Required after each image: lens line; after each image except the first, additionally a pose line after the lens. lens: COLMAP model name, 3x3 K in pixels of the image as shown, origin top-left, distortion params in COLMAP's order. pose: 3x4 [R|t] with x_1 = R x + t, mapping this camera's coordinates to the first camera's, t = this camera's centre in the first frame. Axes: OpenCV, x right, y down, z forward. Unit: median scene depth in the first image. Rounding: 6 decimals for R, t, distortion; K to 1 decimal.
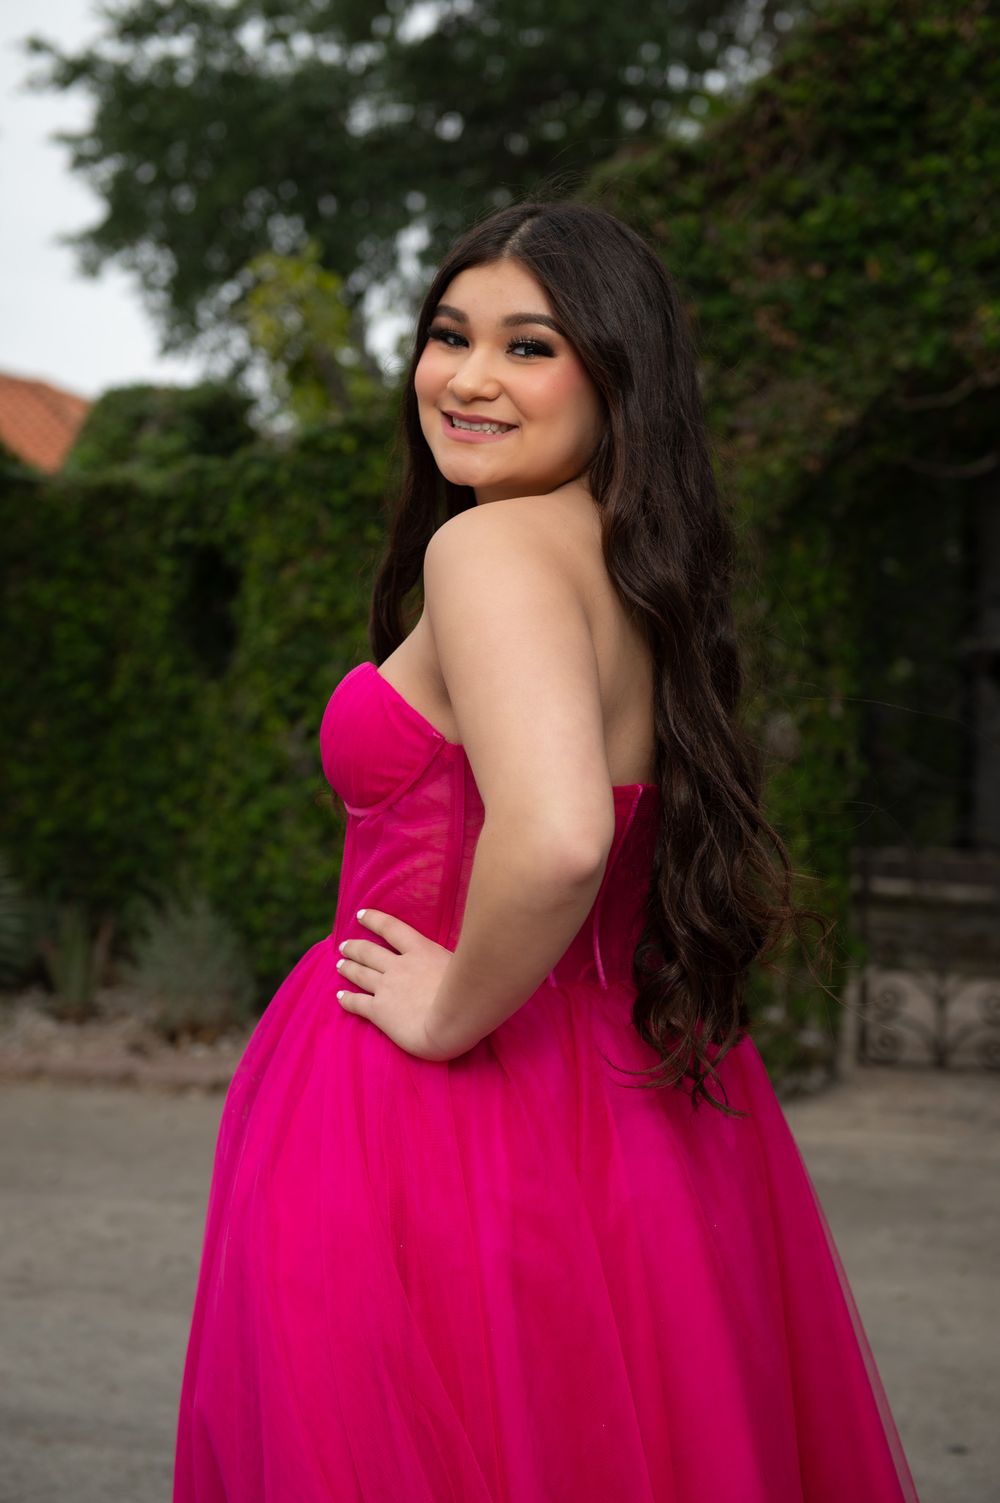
lens RADIAL K [[2320.6, 0, 500.0], [0, 2320.6, 751.5], [0, 0, 1]] dist [0.031164, -0.065999]
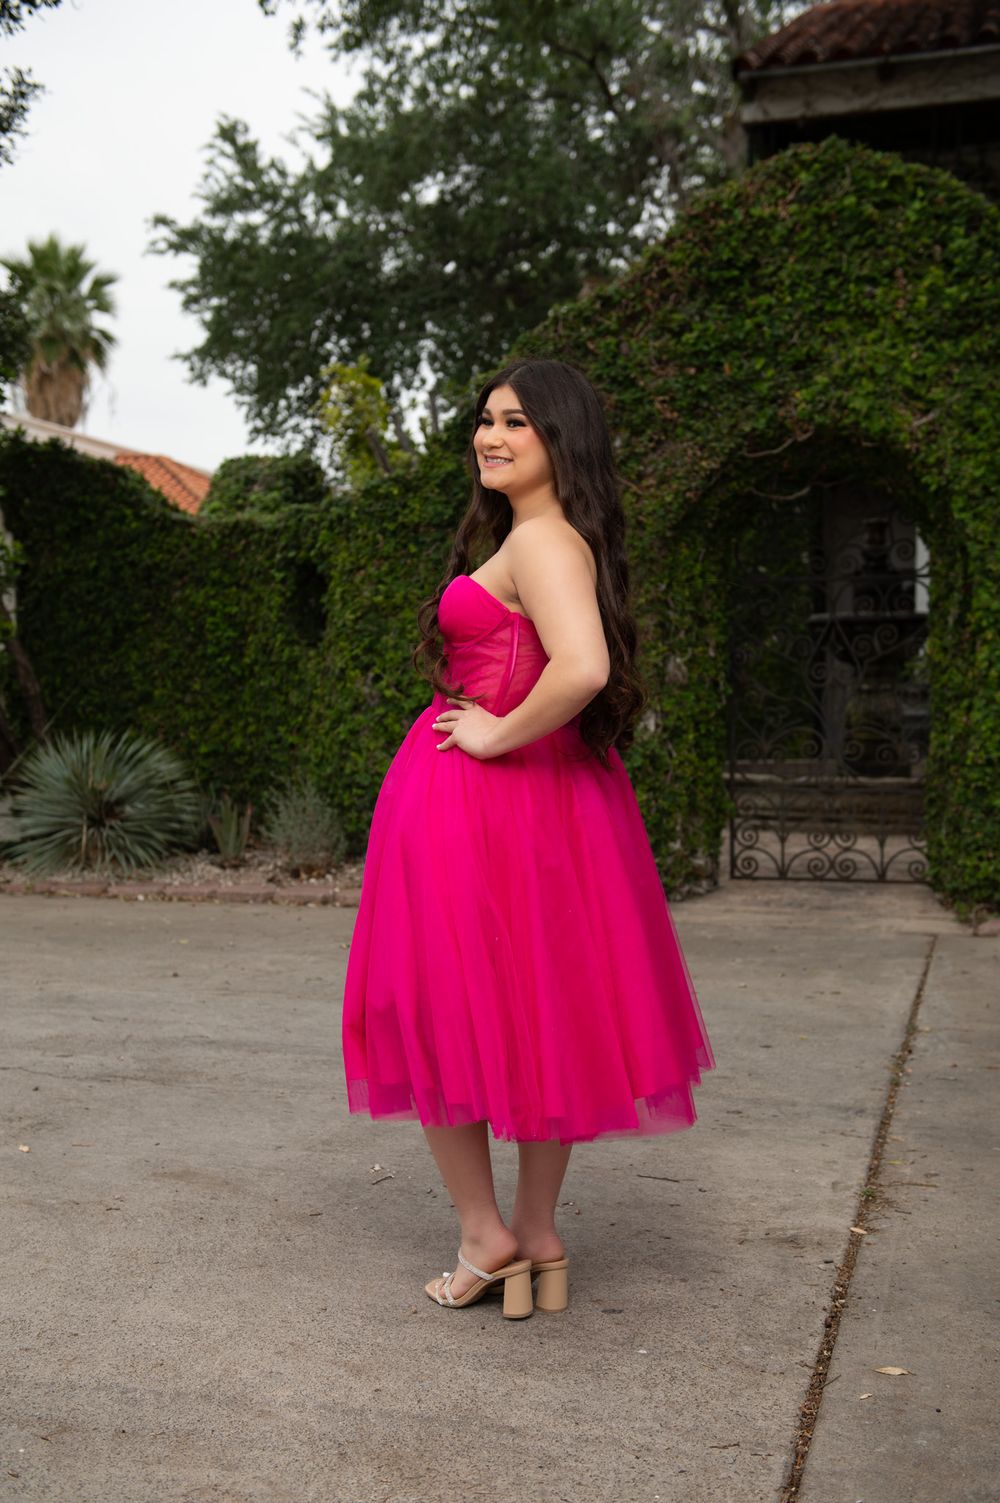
lens RADIAL K [[1621.9, 0, 499.6], [0, 1621.9, 790.5], [0, 0, 1]] dist [0.028663, -0.038952]
pose [[0.999620, -0.027581, -0.000065, -0.000903], [0.027551, 0.998431, 0.048740, 0.016872], [-0.001280, -0.048723, 0.998811, -0.097158]]
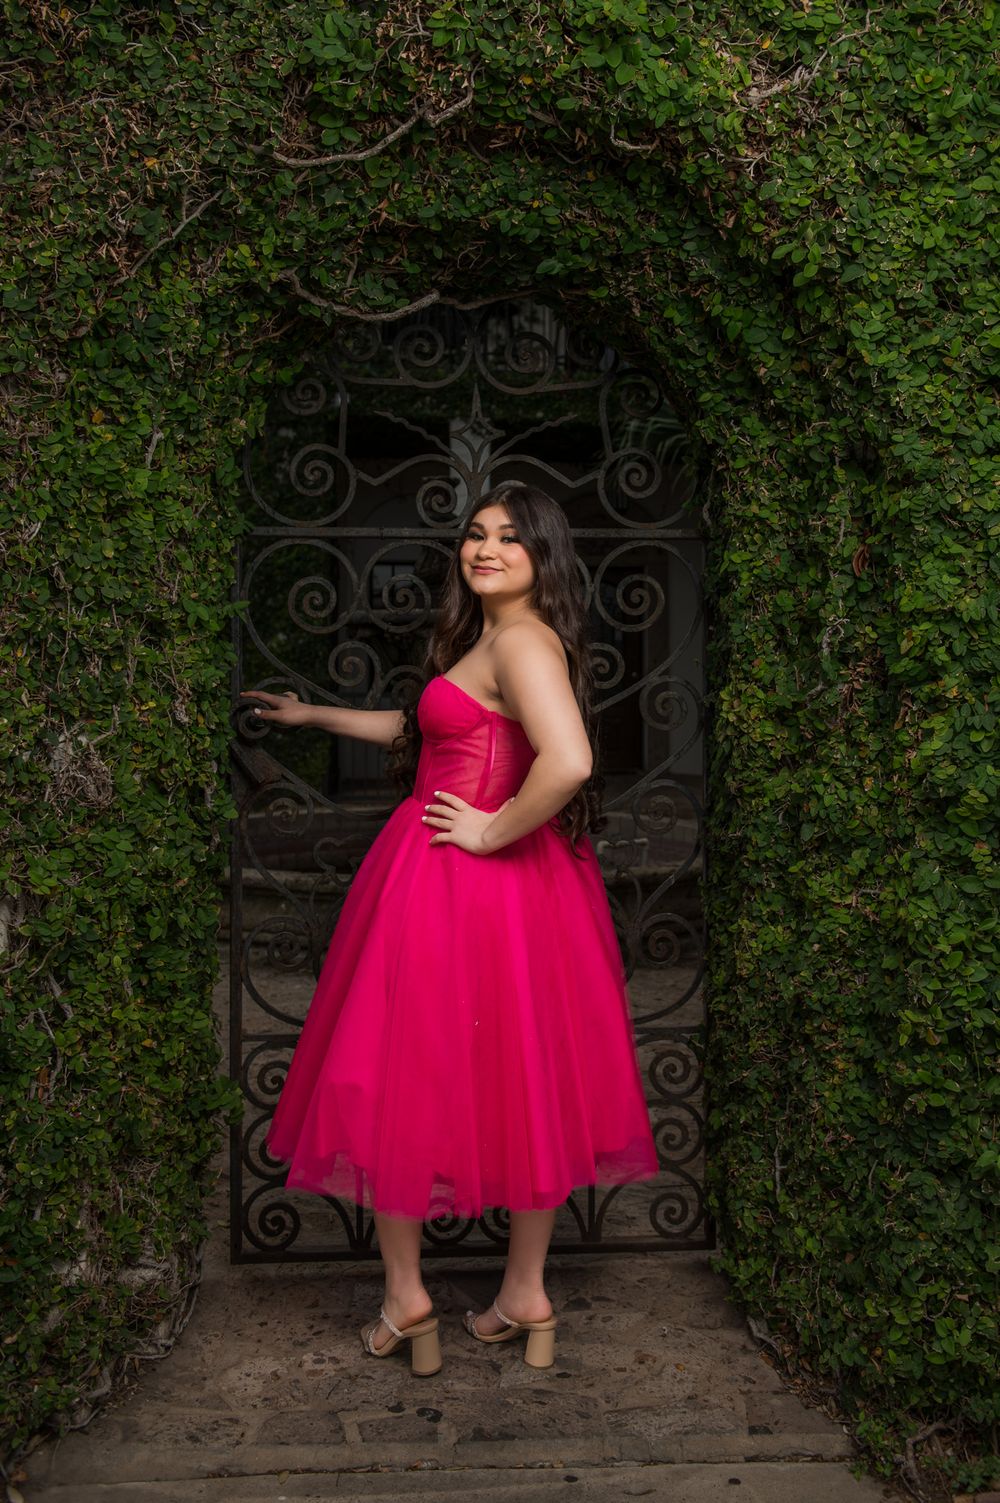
lens RADIAL K [[1428.0, 0, 536.6], [0, 1428.0, 650.6], [0, 0, 1]] dist [-0.003160, -0.001372]
pose [[0.938863, -0.012792, 0.344053, 0.100036], [0.024576, 0.999250, -0.029911, -0.020370], [-0.343413, 0.036538, 0.938474, 0.598554]]
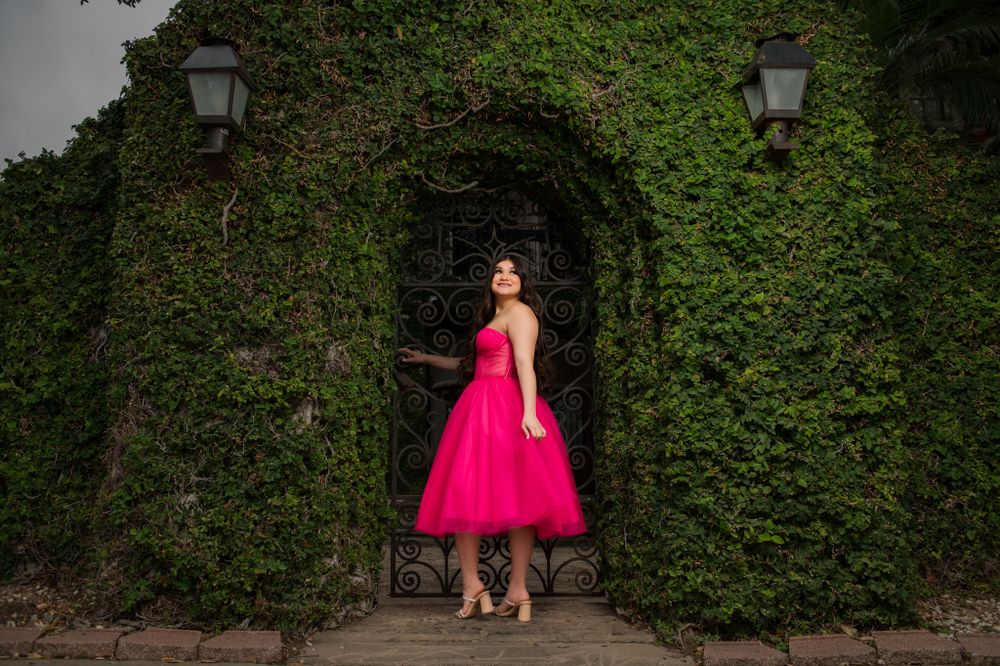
lens RADIAL K [[793.4, 0, 471.5], [0, 793.4, 331.1], [0, 0, 1]] dist [0.004730, 0.000376]
pose [[0.964408, 0.024755, 0.263258, 0.066996], [0.027276, 0.980983, -0.192167, 0.068097], [-0.263008, 0.192508, 0.945393, 0.482351]]
